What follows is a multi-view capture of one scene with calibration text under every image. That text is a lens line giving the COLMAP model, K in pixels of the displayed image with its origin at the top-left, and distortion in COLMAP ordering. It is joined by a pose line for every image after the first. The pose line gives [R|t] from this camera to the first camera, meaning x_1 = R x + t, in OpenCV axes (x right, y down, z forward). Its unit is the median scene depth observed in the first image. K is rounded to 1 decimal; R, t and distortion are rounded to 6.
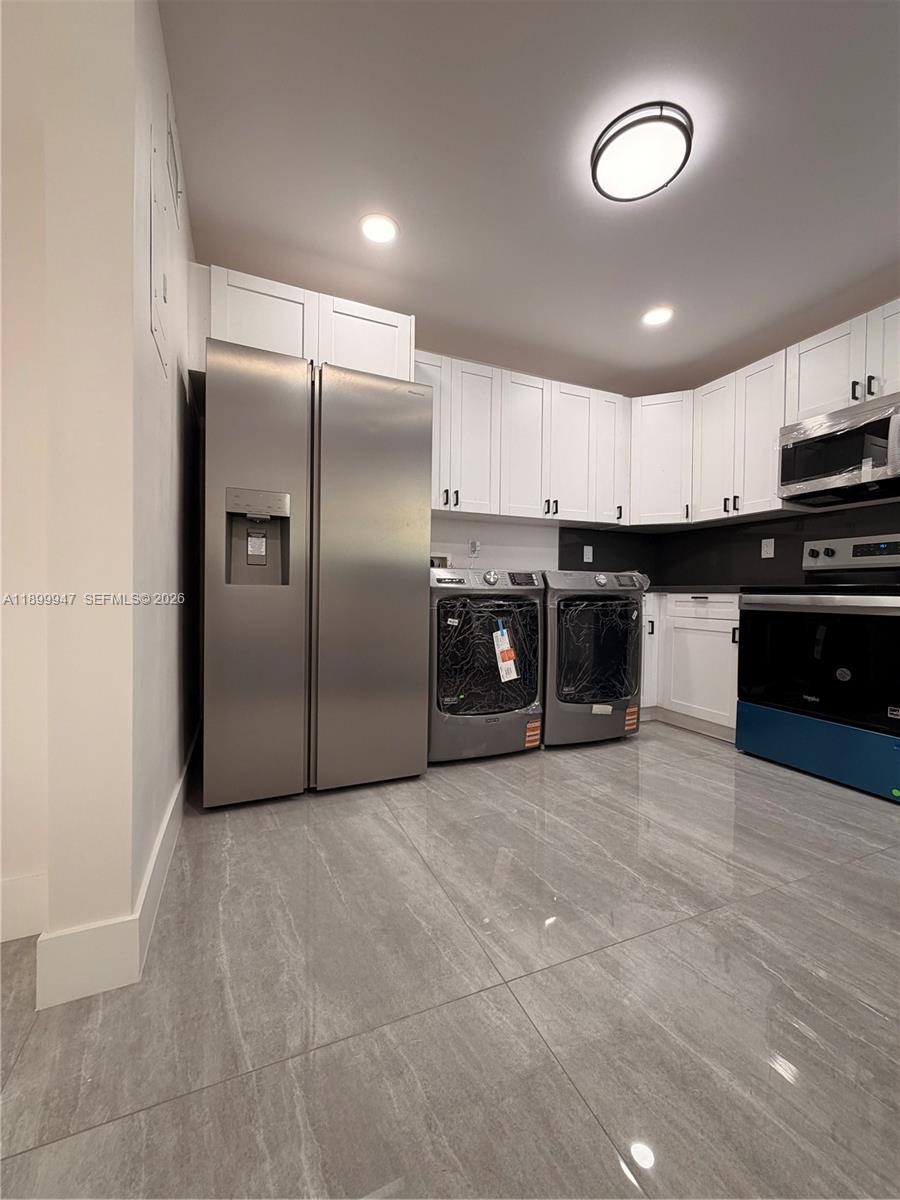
lens RADIAL K [[478.5, 0, 449.7], [0, 478.5, 602.2], [0, 0, 1]] dist [-0.001146, 0.000464]
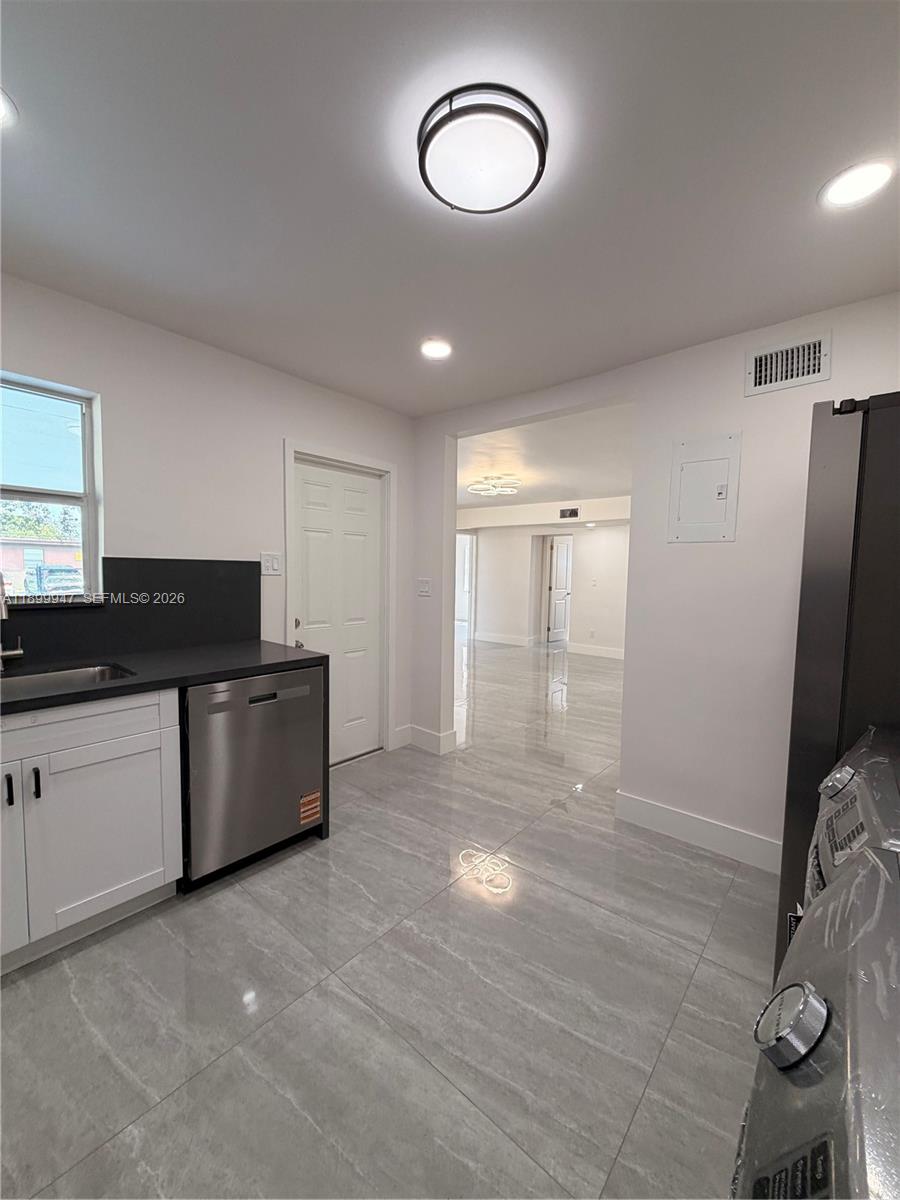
lens RADIAL K [[478.5, 0, 449.7], [0, 478.5, 602.2], [0, 0, 1]] dist [-0.001146, 0.000464]
pose [[-0.897265, -0.000247, -0.441492, 0.545979], [-0.036981, 0.996528, 0.074600, -0.216321], [0.439941, 0.083263, -0.894159, 1.209249]]
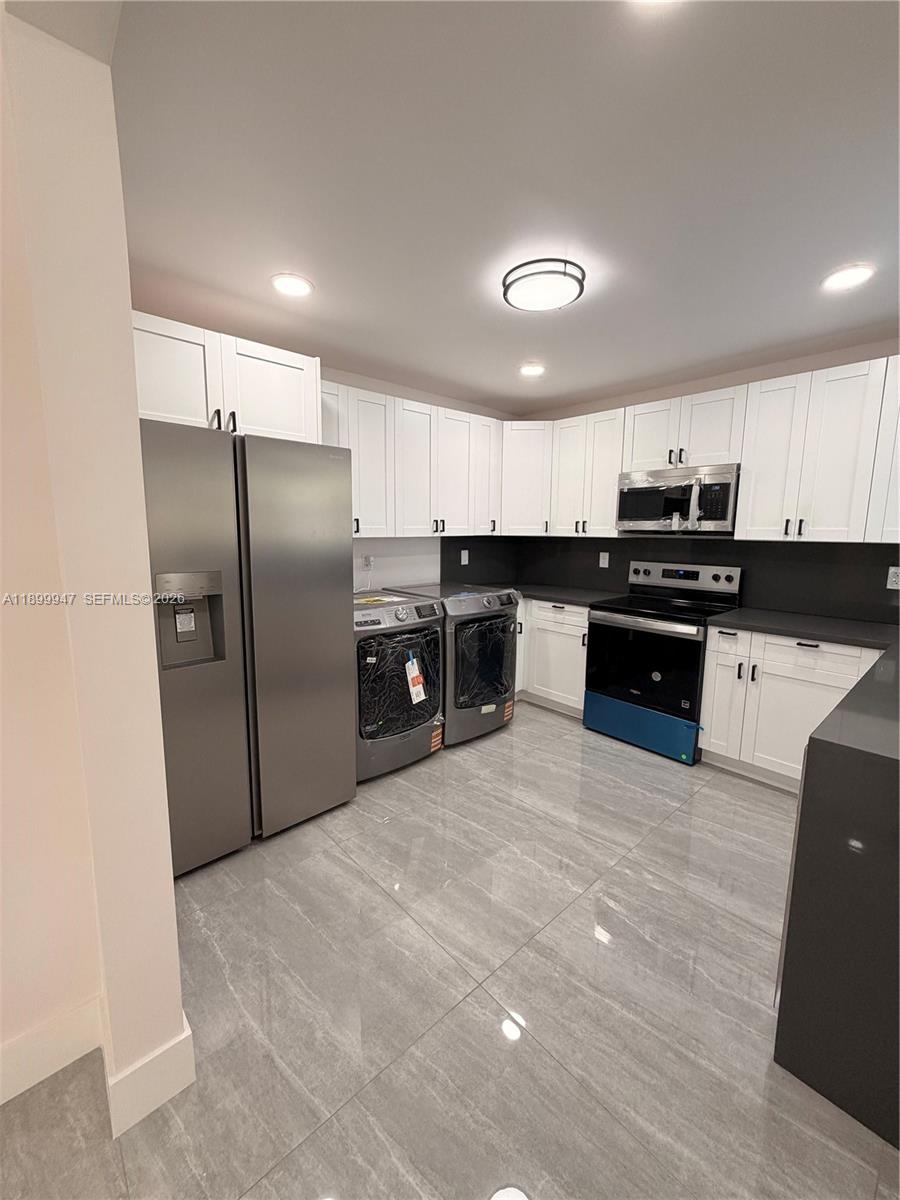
lens RADIAL K [[478.8, 0, 450.6], [0, 478.8, 593.9], [0, 0, 1]] dist [-0.000474, 0.000152]
pose [[0.946355, -0.046378, 0.319782, -0.161707], [0.007493, 0.992530, 0.121773, -0.236693], [-0.323041, -0.112844, 0.939633, -0.081291]]
